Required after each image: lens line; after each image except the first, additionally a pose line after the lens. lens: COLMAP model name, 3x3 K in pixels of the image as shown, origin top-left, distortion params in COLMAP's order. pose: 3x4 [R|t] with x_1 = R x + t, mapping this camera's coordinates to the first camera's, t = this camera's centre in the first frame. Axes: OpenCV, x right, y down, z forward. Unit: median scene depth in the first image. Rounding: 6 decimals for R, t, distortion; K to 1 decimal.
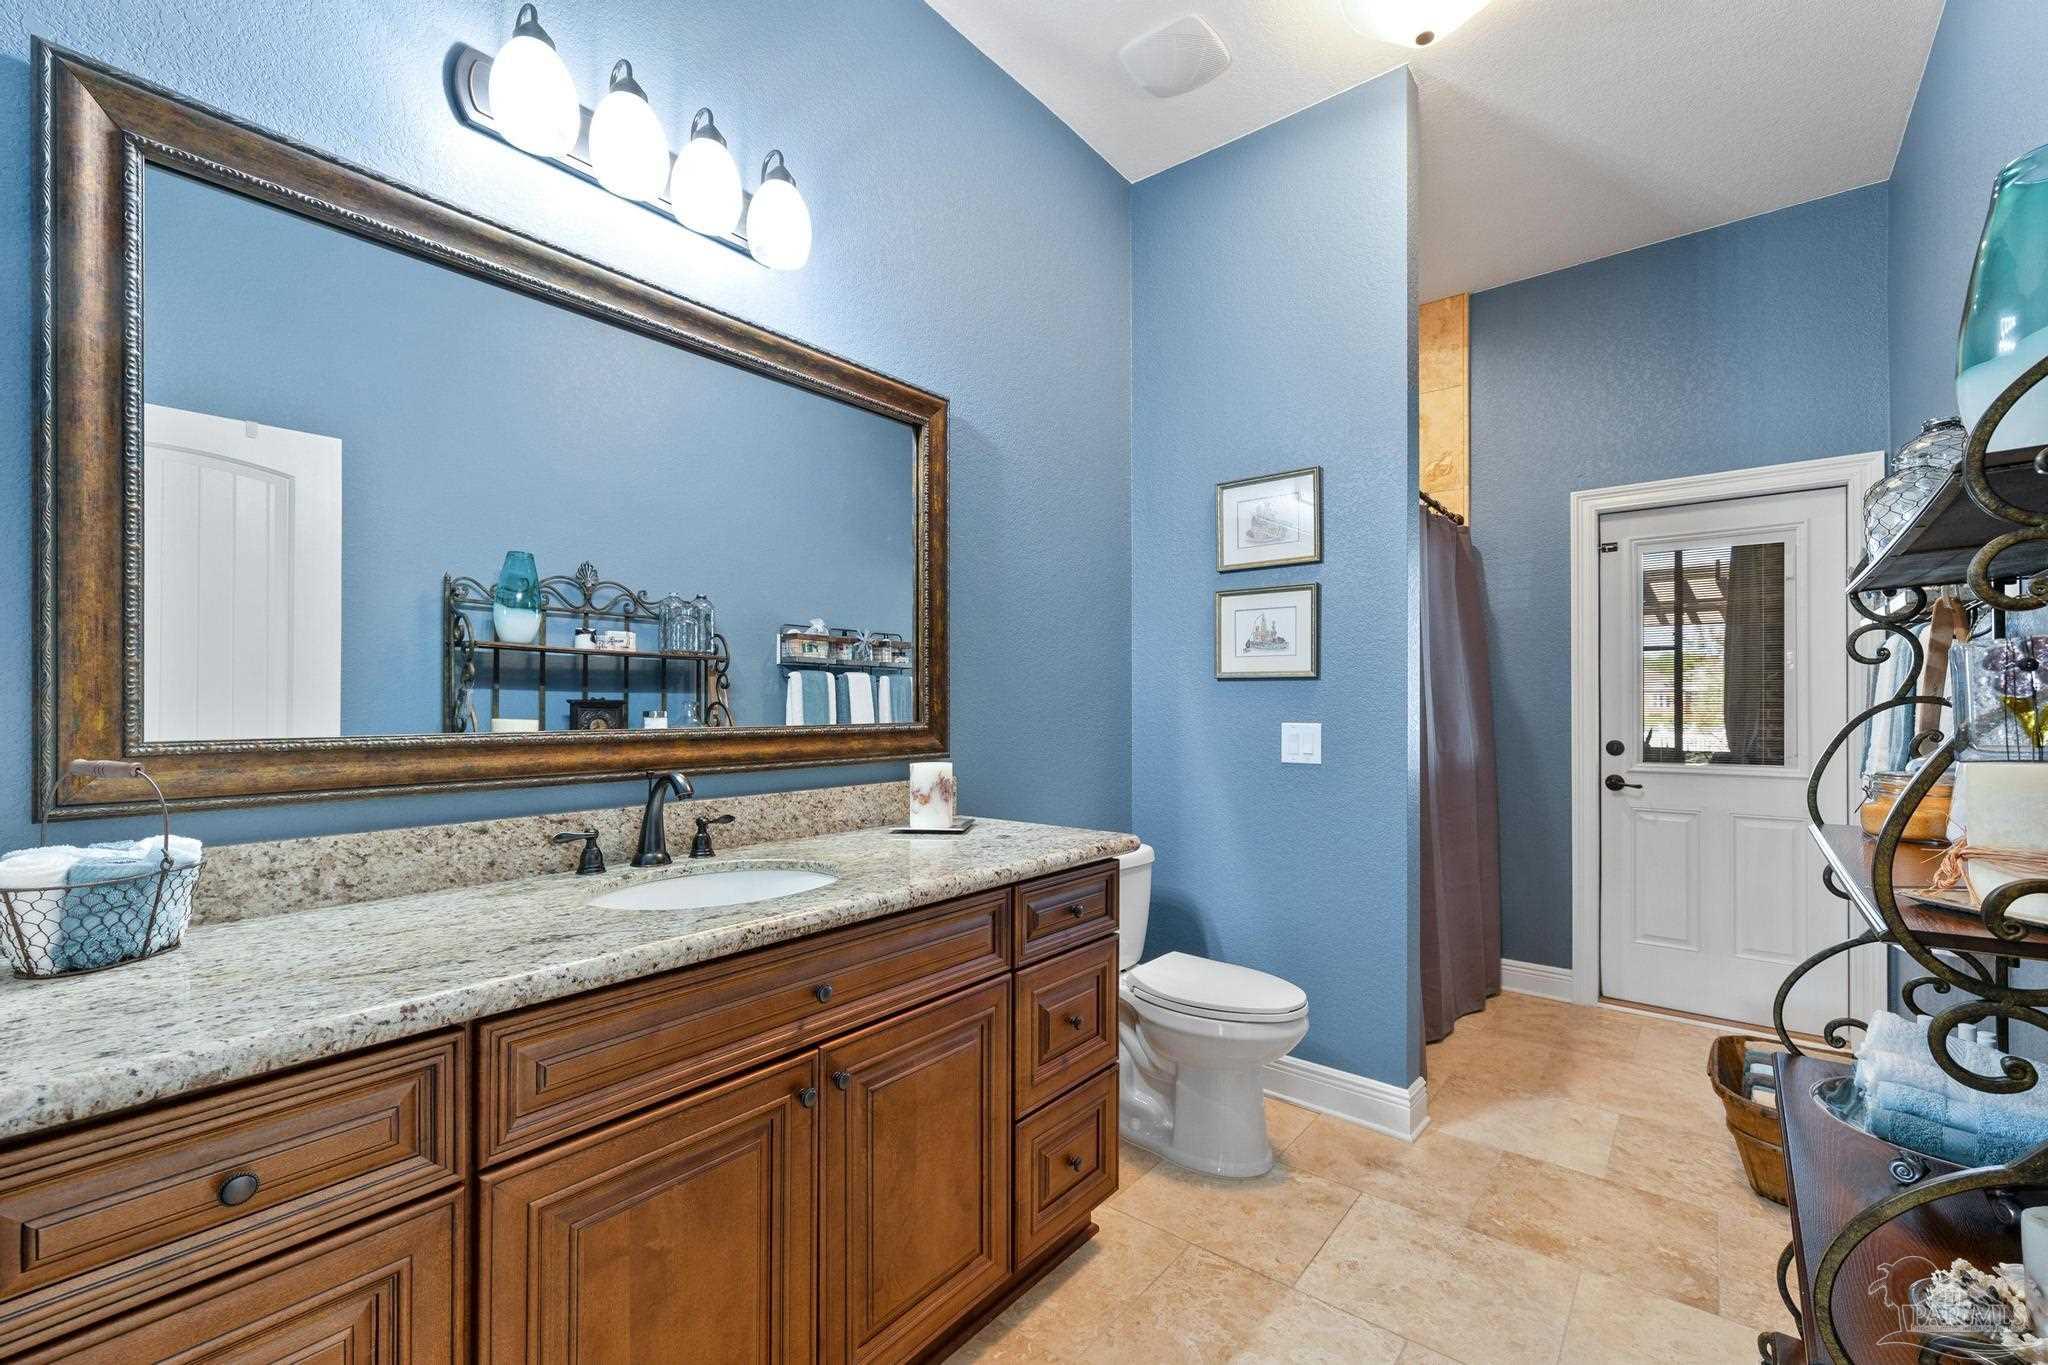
lens RADIAL K [[863.3, 0, 1020.3], [0, 863.3, 692.9], [0, 0, 1]] dist [-0.001475, -0.000641]
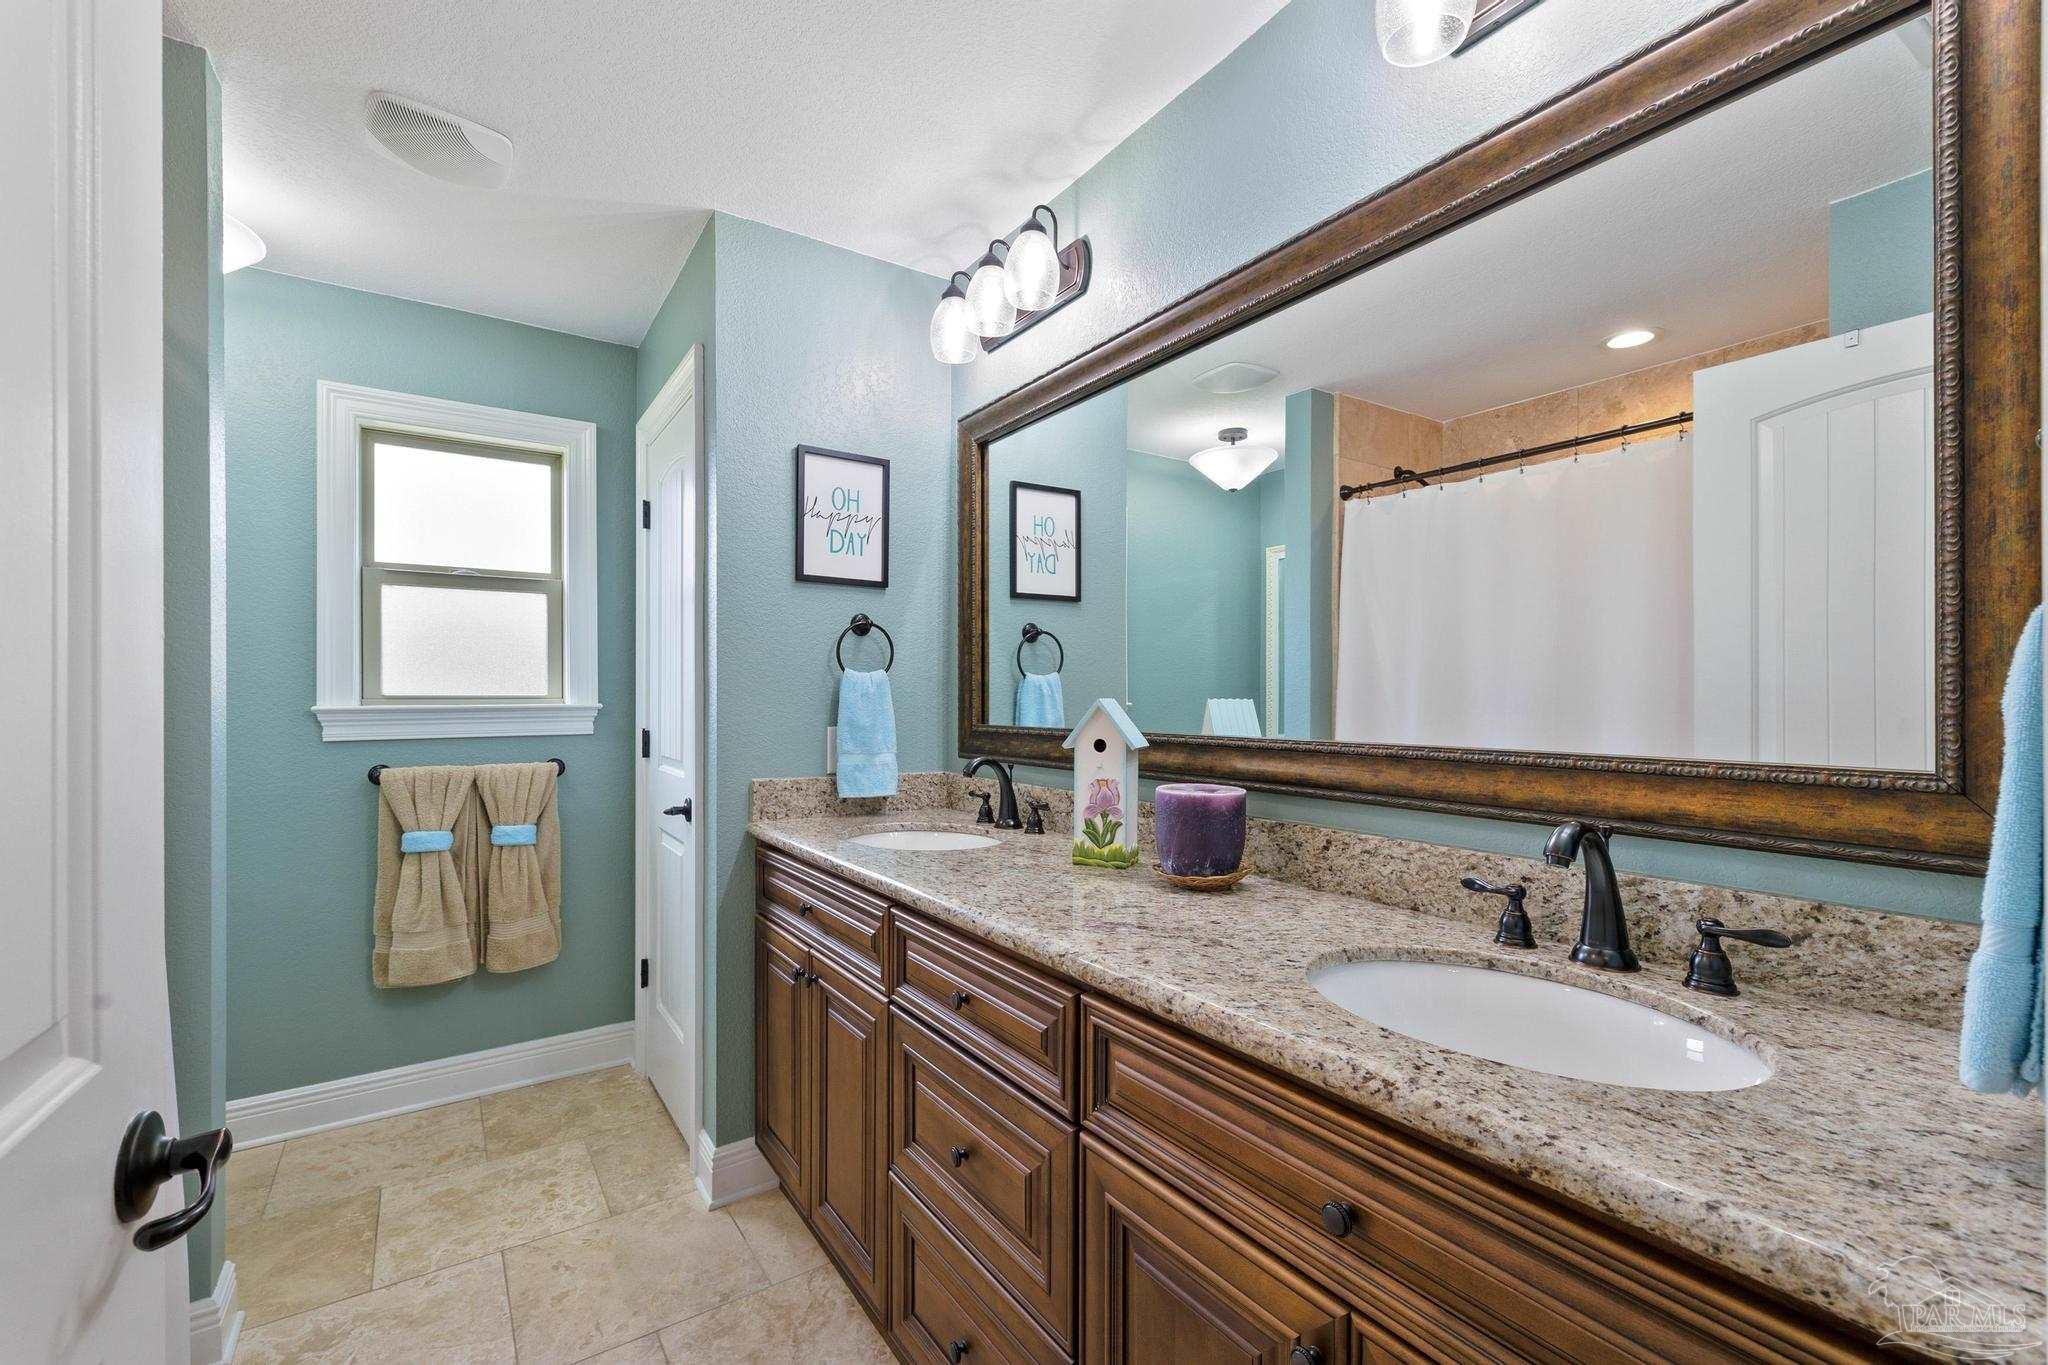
lens RADIAL K [[863.3, 0, 1020.3], [0, 863.3, 692.9], [0, 0, 1]] dist [-0.001475, -0.000641]
pose [[-0.294526, 0.006351, -0.955622, 0.273029], [0.005720, 0.999972, 0.004883, 0.000457], [0.955626, -0.004028, -0.294554, 0.784009]]
